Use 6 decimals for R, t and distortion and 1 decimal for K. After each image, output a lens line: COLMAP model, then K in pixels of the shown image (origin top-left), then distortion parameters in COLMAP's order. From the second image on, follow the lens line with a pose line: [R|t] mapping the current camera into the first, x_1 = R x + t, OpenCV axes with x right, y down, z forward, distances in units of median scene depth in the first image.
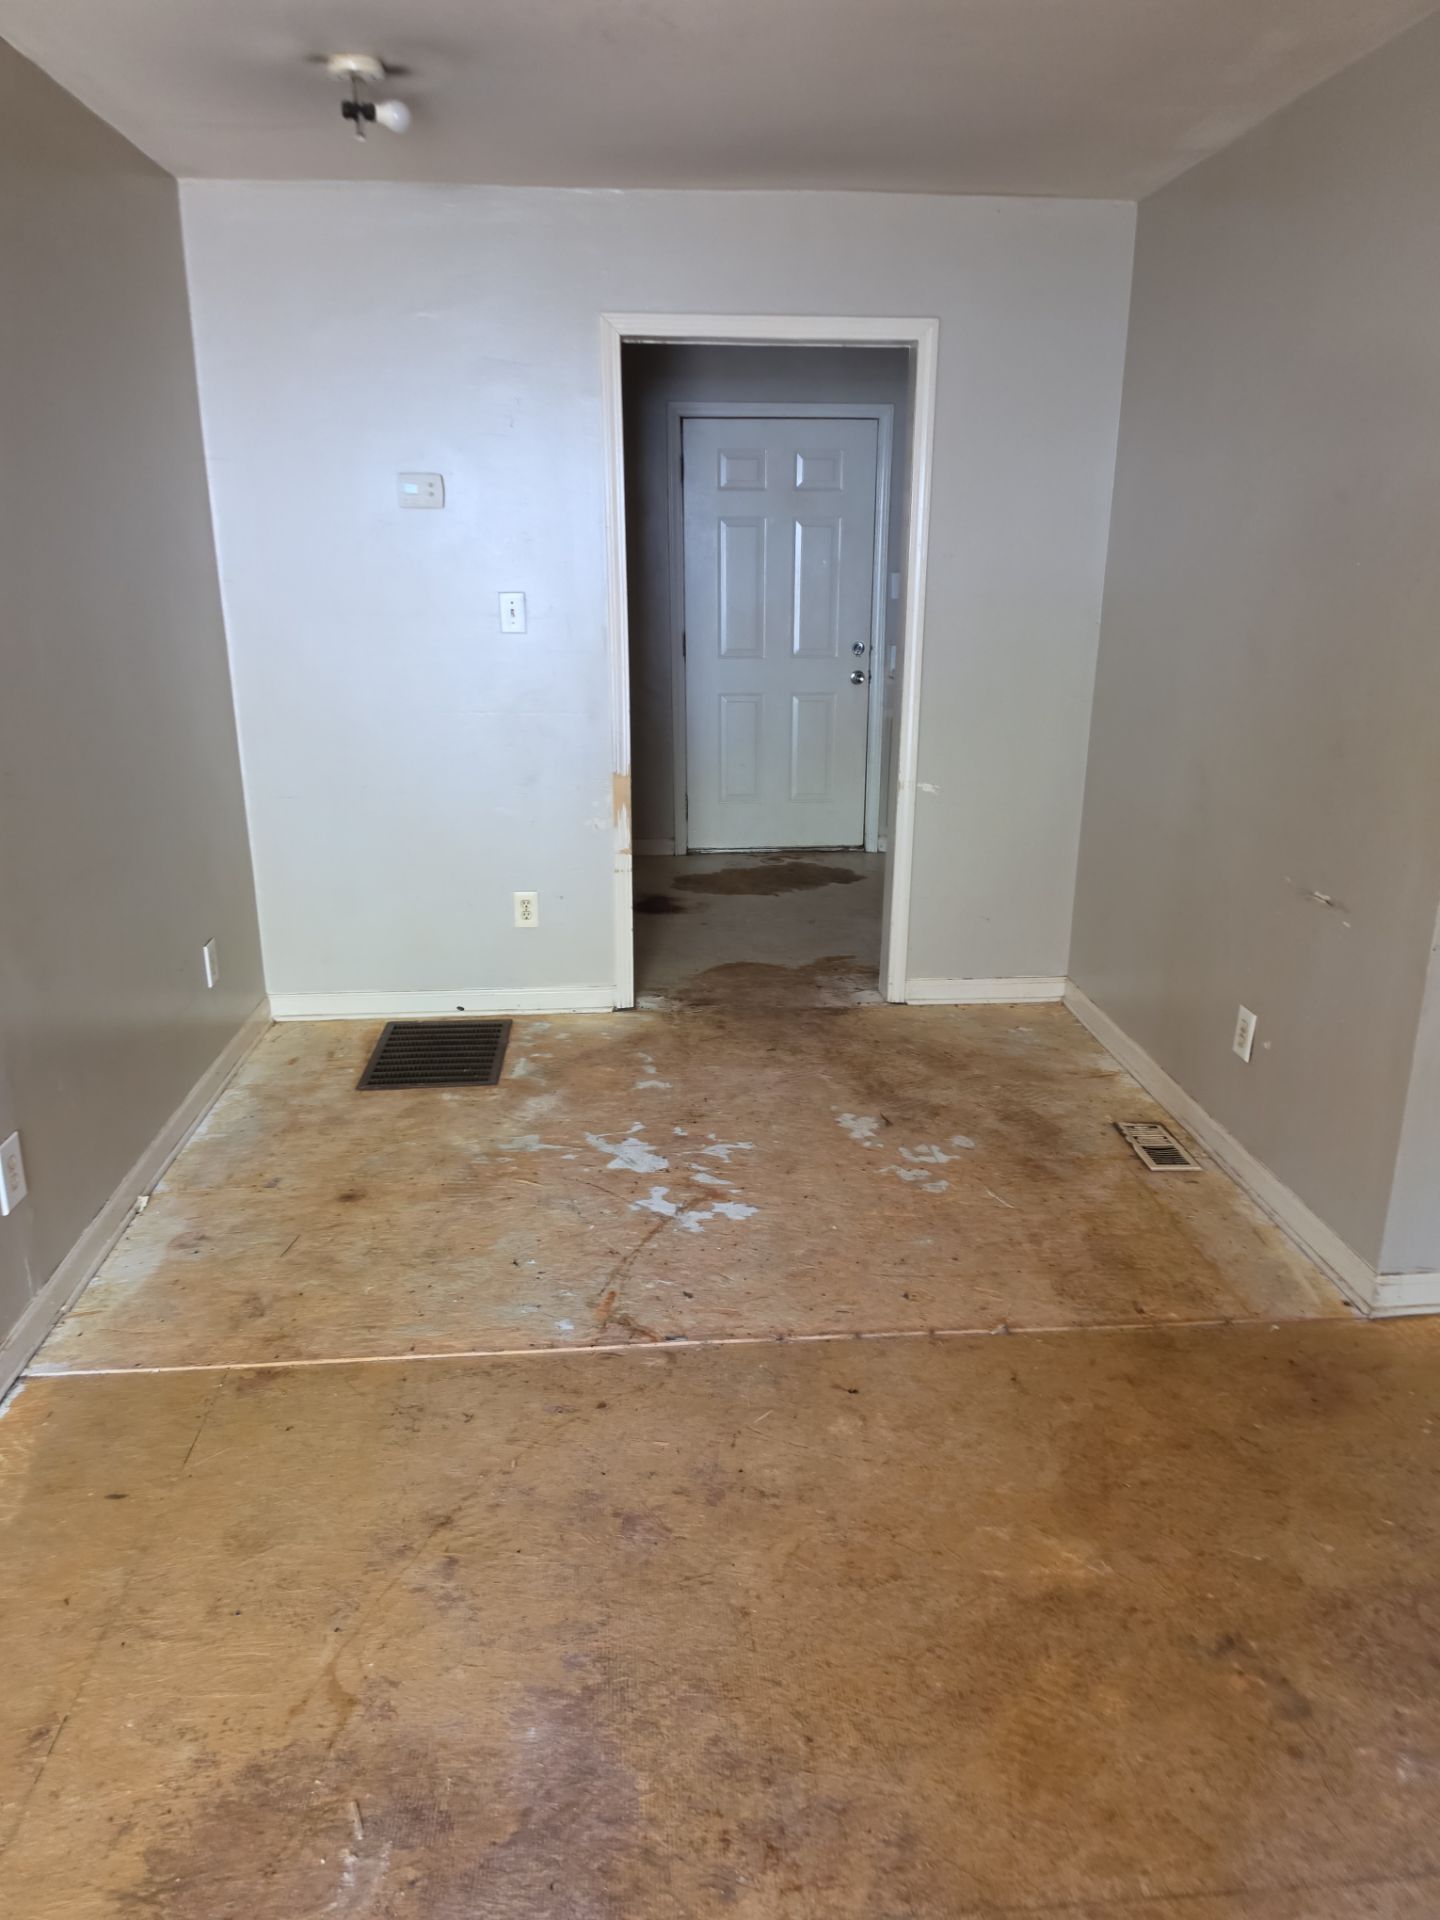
lens RADIAL K [[1334.1, 0, 719.3], [0, 1334.1, 955.5], [0, 0, 1]] dist [0.033449, -0.037216]
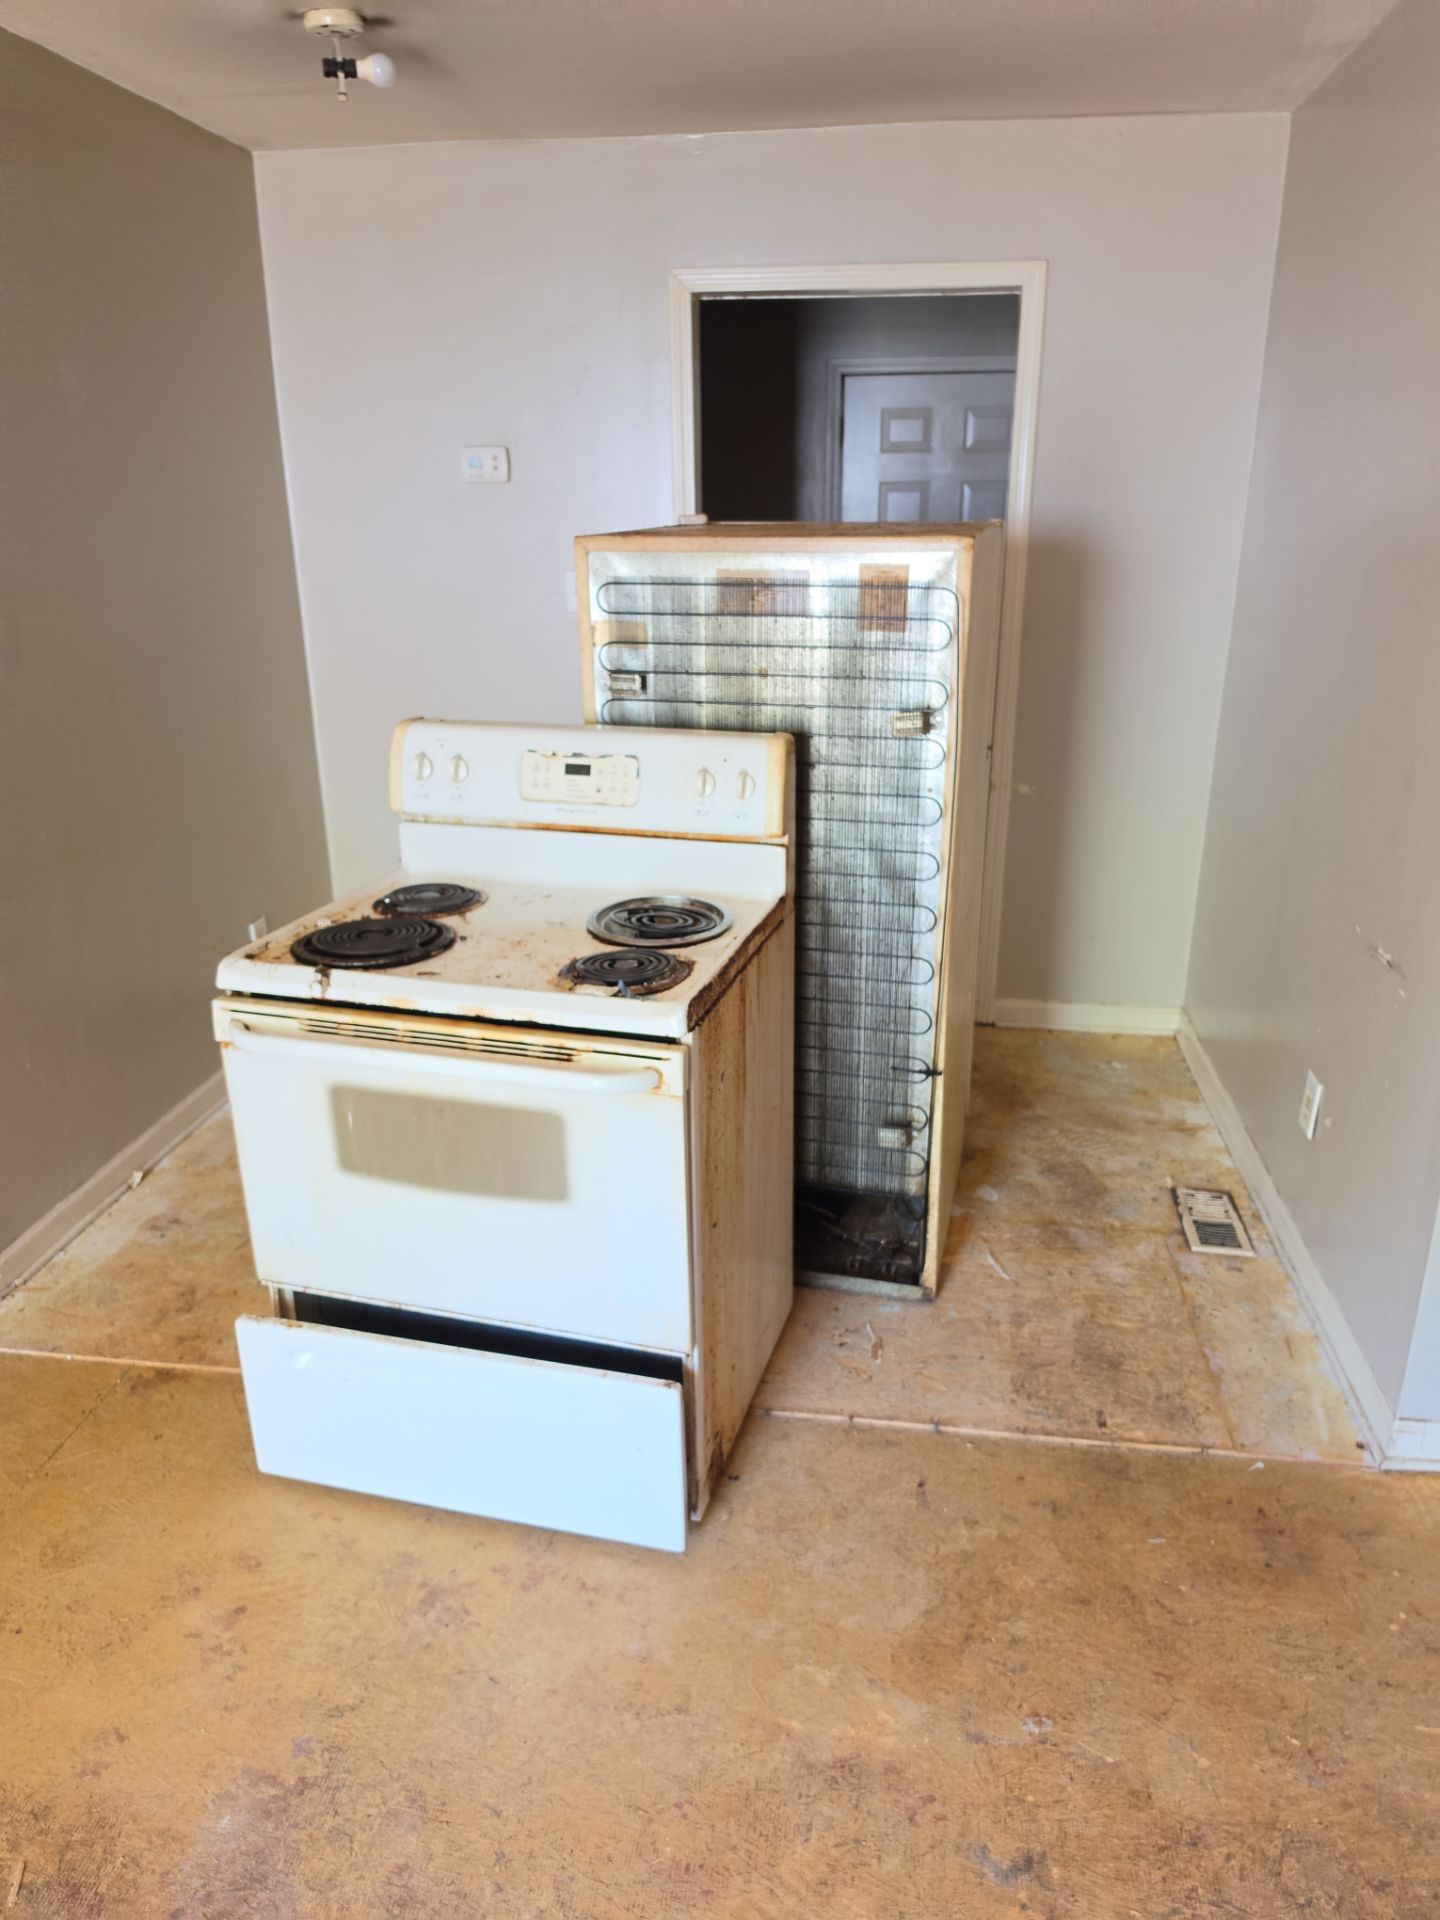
lens RADIAL K [[1347.5, 0, 722.1], [0, 1347.5, 966.0], [0, 0, 1]] dist [-0.002433, 0.000644]
pose [[0.977166, 0.064140, -0.202566, 0.233870], [-0.056964, 0.997531, 0.041063, -0.051511], [0.204700, -0.028586, 0.978407, 0.109659]]
